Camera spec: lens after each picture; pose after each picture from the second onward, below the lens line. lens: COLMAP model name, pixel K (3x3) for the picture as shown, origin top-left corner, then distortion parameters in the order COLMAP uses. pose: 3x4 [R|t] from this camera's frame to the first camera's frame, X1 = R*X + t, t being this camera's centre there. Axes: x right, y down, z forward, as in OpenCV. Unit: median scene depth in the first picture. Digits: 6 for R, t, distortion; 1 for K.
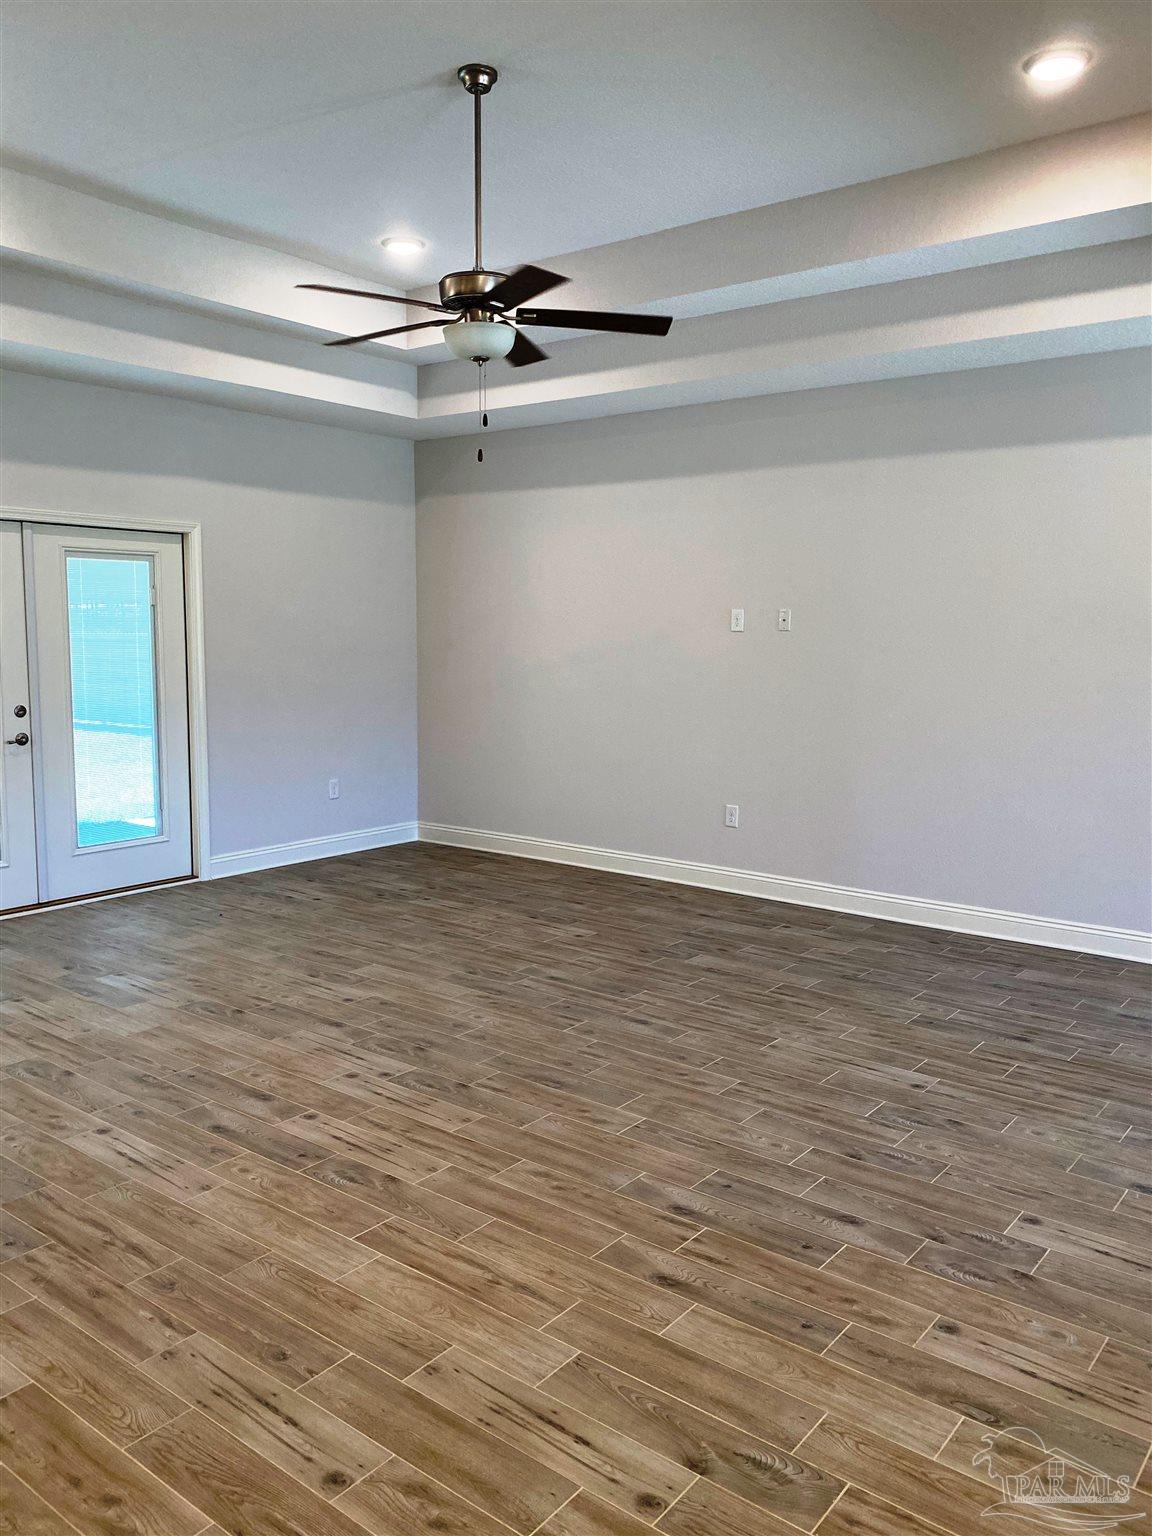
lens RADIAL K [[1180.1, 0, 569.8], [0, 1180.1, 757.9], [0, 0, 1]] dist [0.032239, -0.028677]
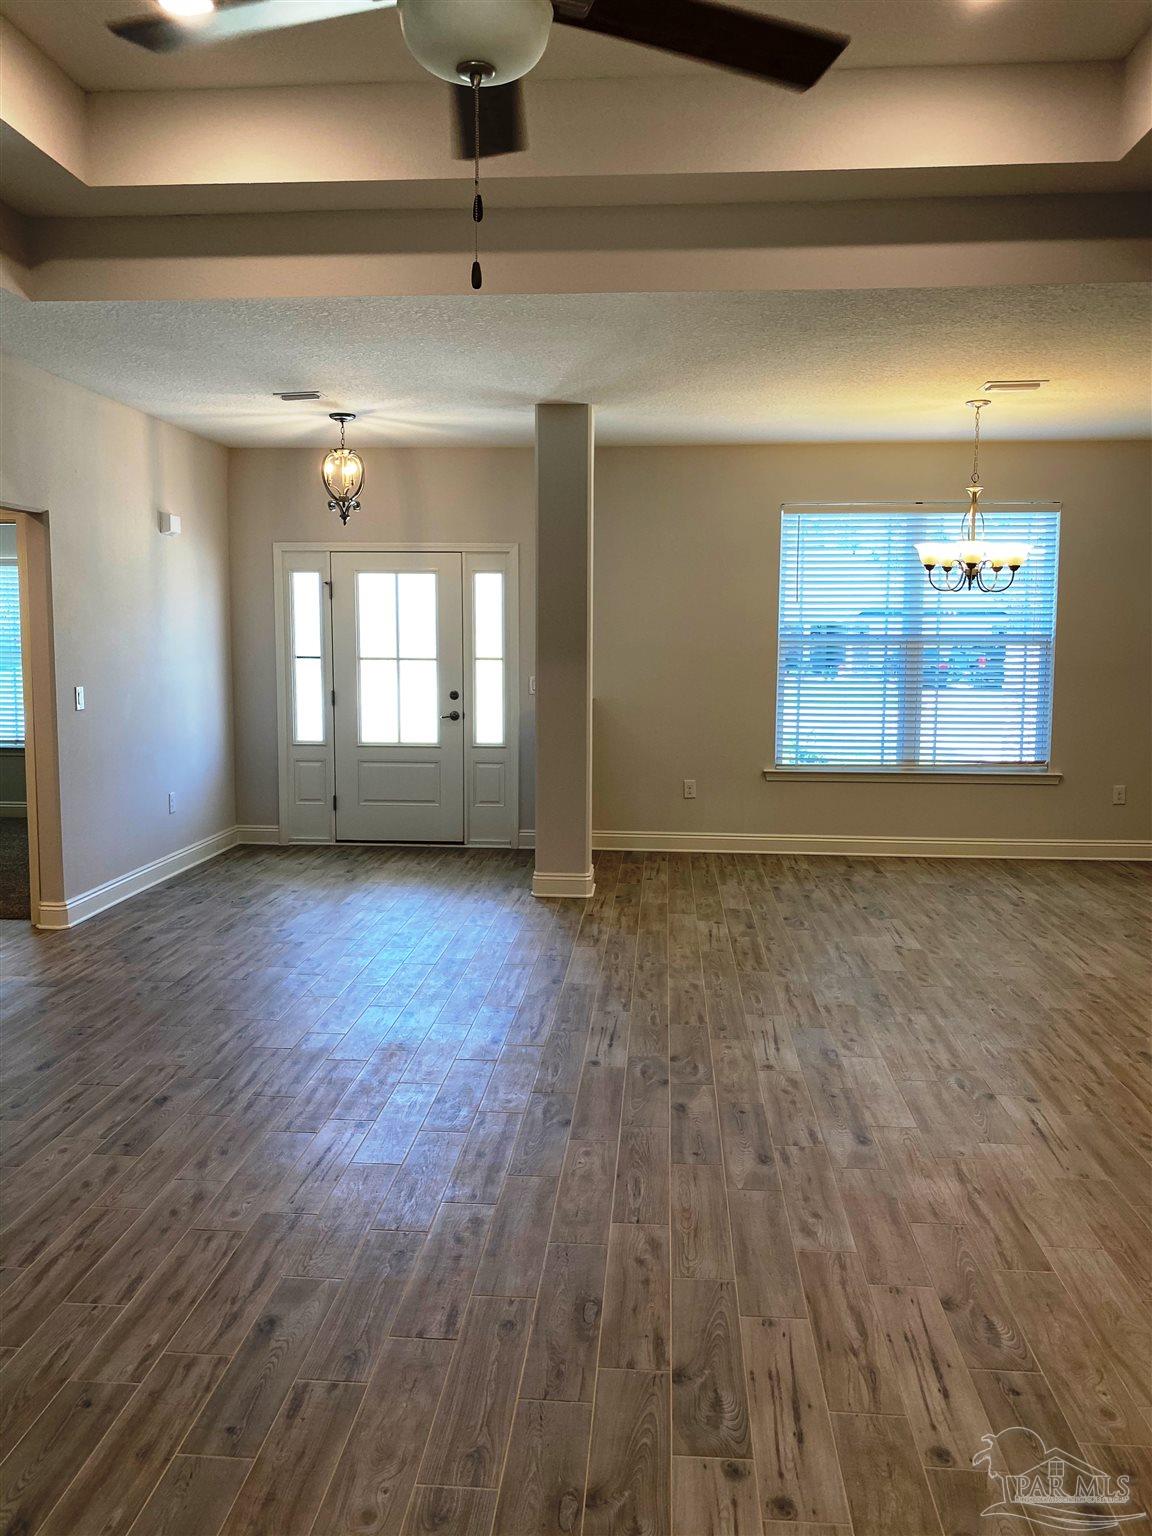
lens RADIAL K [[1180.1, 0, 575.9], [0, 1180.1, 758.7], [0, 0, 1]] dist [0.032239, -0.028677]
pose [[-0.557907, -0.099345, 0.823936, -0.545268], [0.079062, 0.981931, 0.171930, -0.152436], [-0.826129, 0.161063, -0.539972, 1.342148]]
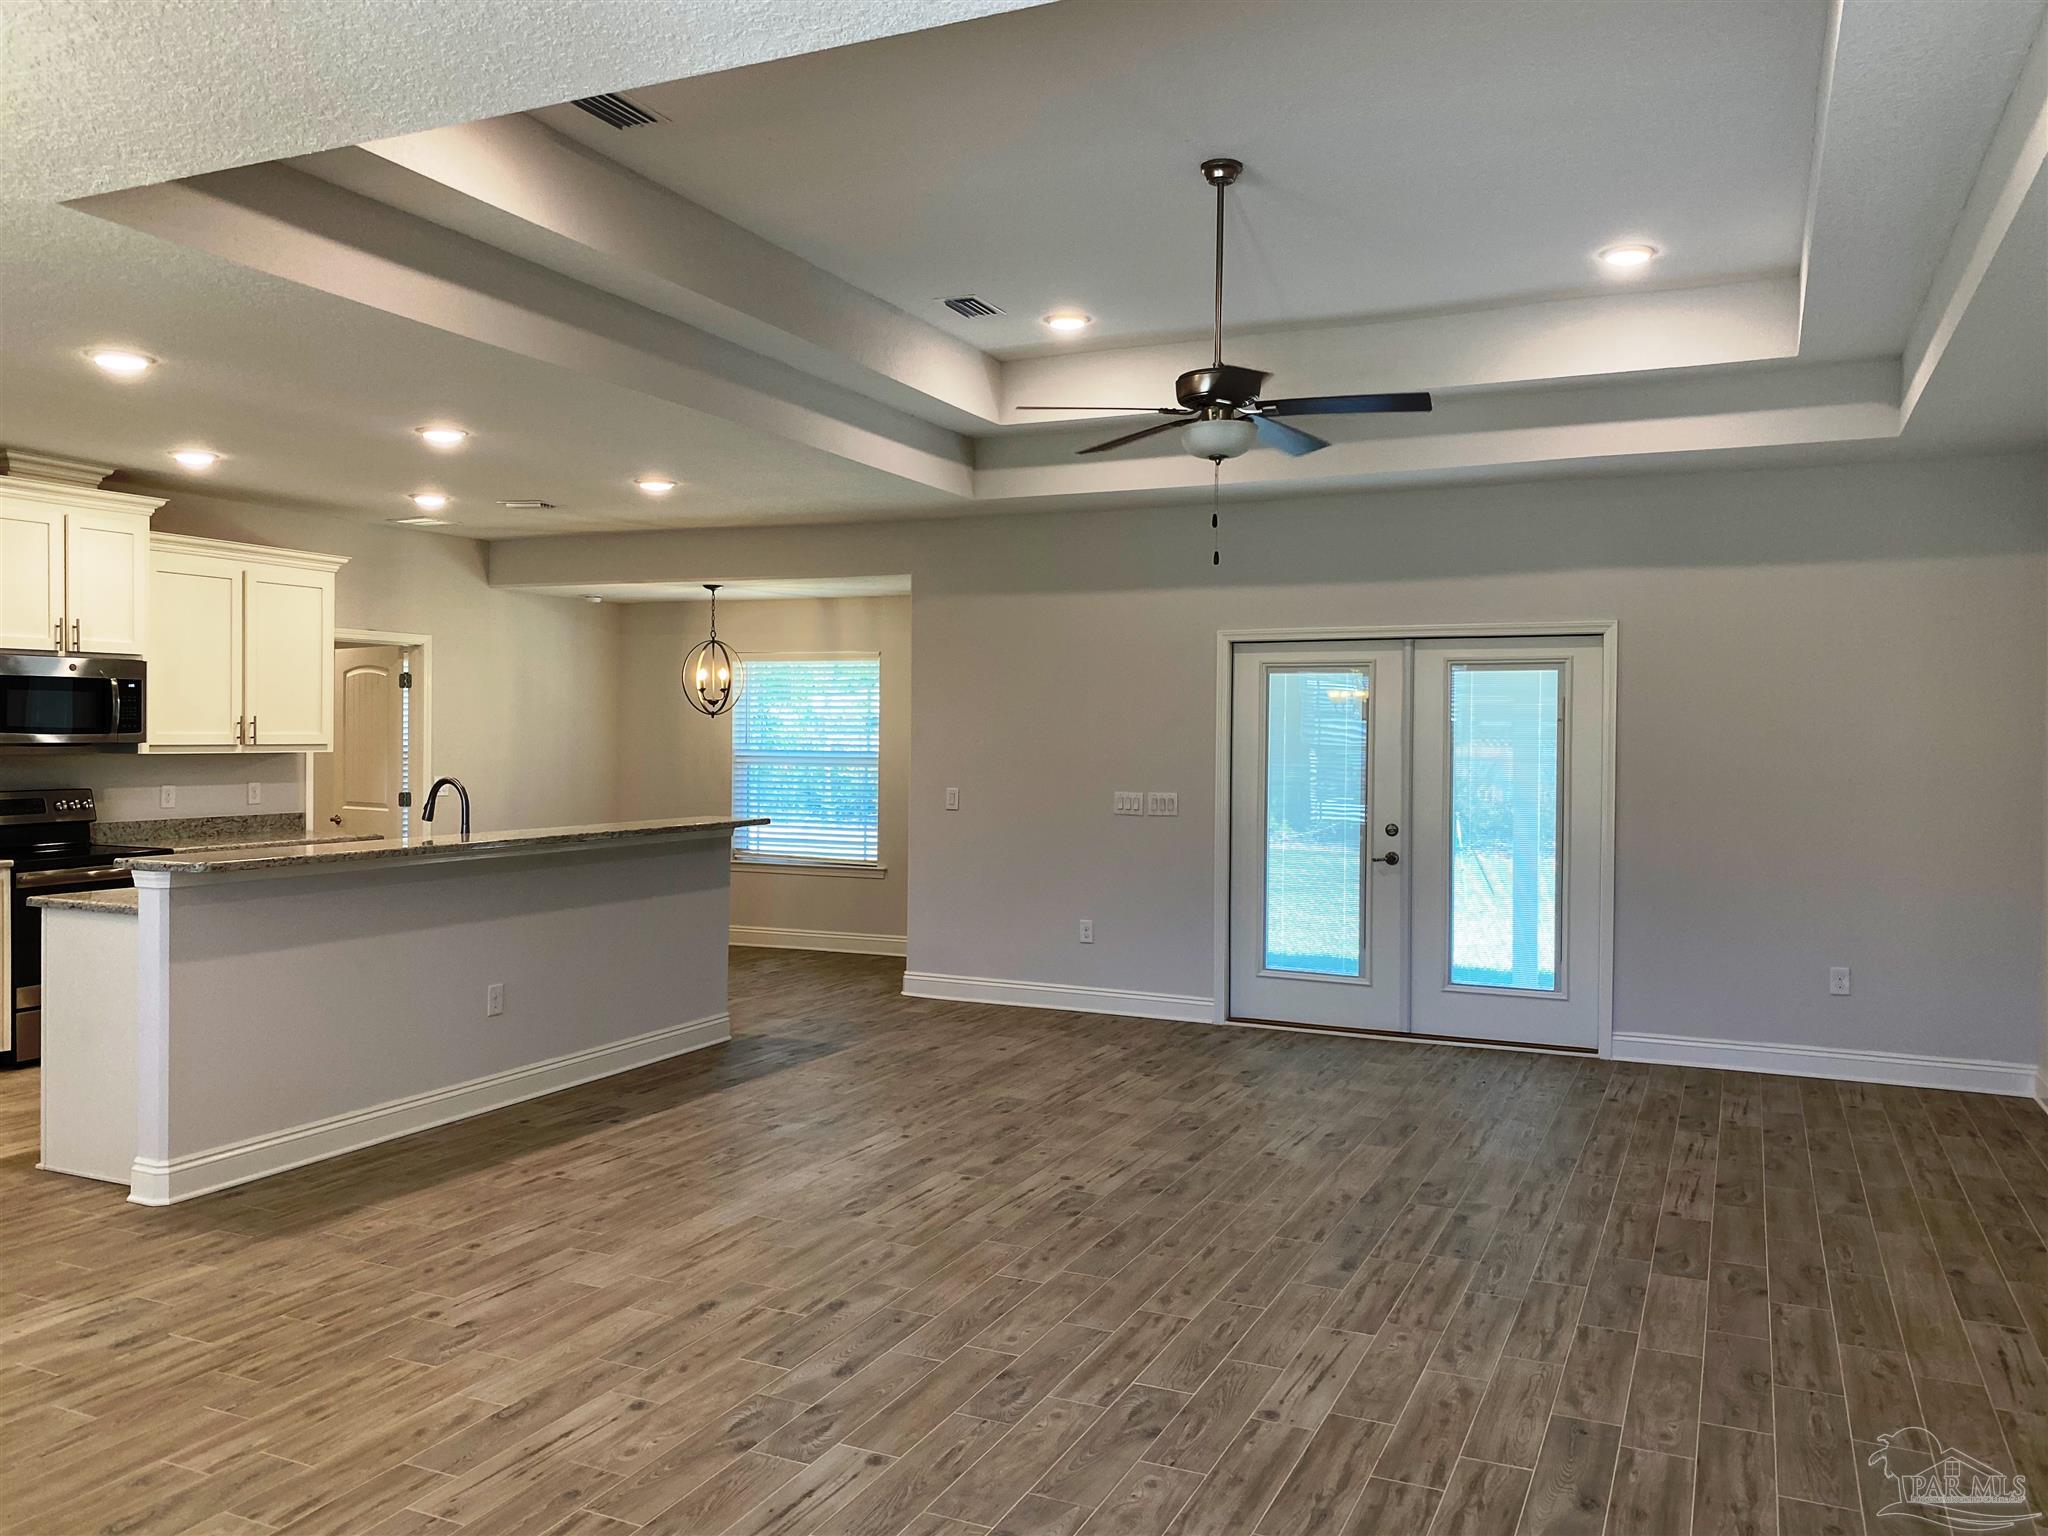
lens RADIAL K [[1573.5, 0, 1012.8], [0, 1573.5, 761.3], [0, 0, 1]] dist [0.032239, -0.028677]
pose [[0.230381, 0.010993, -0.973038, 1.156254], [-0.111878, 0.993605, -0.015263, -0.064571], [0.966648, 0.112378, 0.230138, 0.621368]]
